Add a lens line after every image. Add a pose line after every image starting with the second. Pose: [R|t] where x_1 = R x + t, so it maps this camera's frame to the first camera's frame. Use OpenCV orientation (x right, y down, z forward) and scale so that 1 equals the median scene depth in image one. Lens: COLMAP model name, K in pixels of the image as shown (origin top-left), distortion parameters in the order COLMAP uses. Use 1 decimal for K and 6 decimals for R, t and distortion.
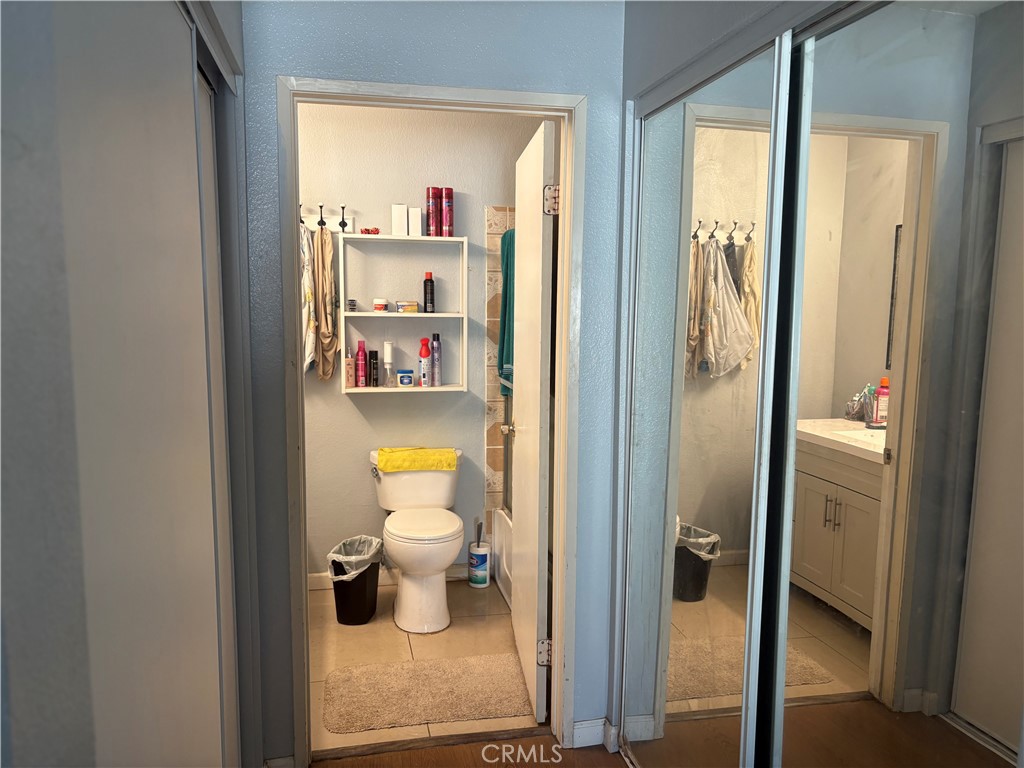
lens RADIAL K [[679.2, 0, 512.0], [0, 679.2, 384.0], [0, 0, 1]] dist [0.000836, -0.000711]
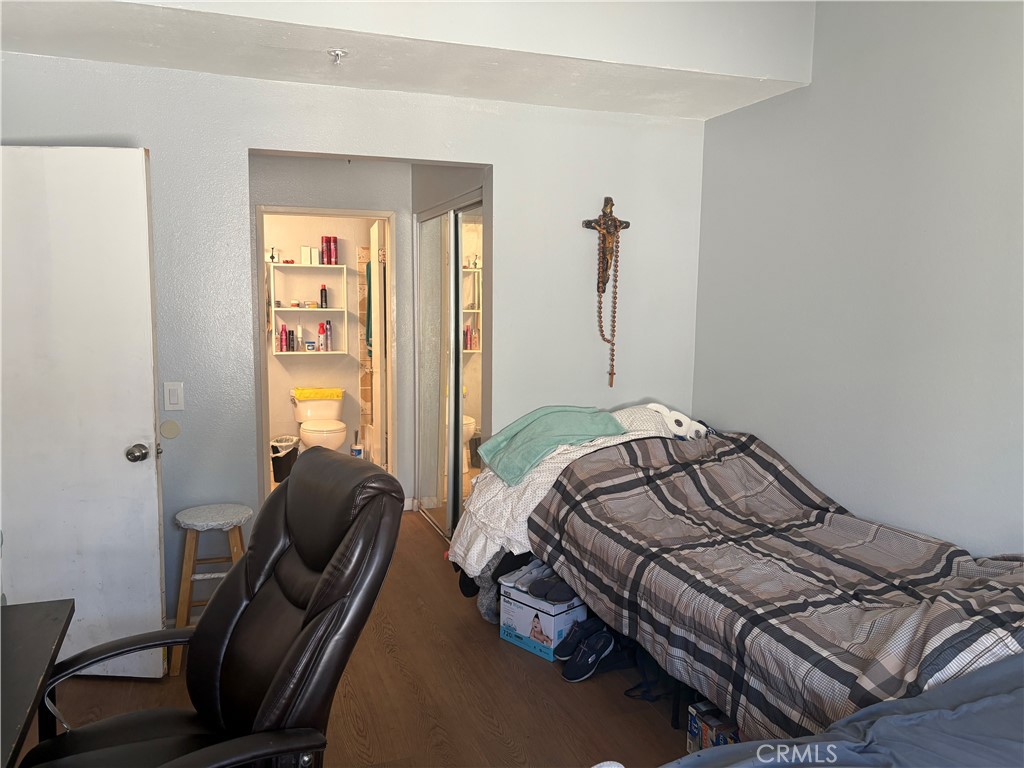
lens RADIAL K [[679.2, 0, 512.0], [0, 679.2, 384.0], [0, 0, 1]] dist [0.000836, -0.000711]
pose [[0.988486, -0.016574, 0.150403, 0.088073], [0.015923, 0.999858, 0.005533, 0.086233], [-0.150474, -0.003074, 0.988609, -0.787009]]
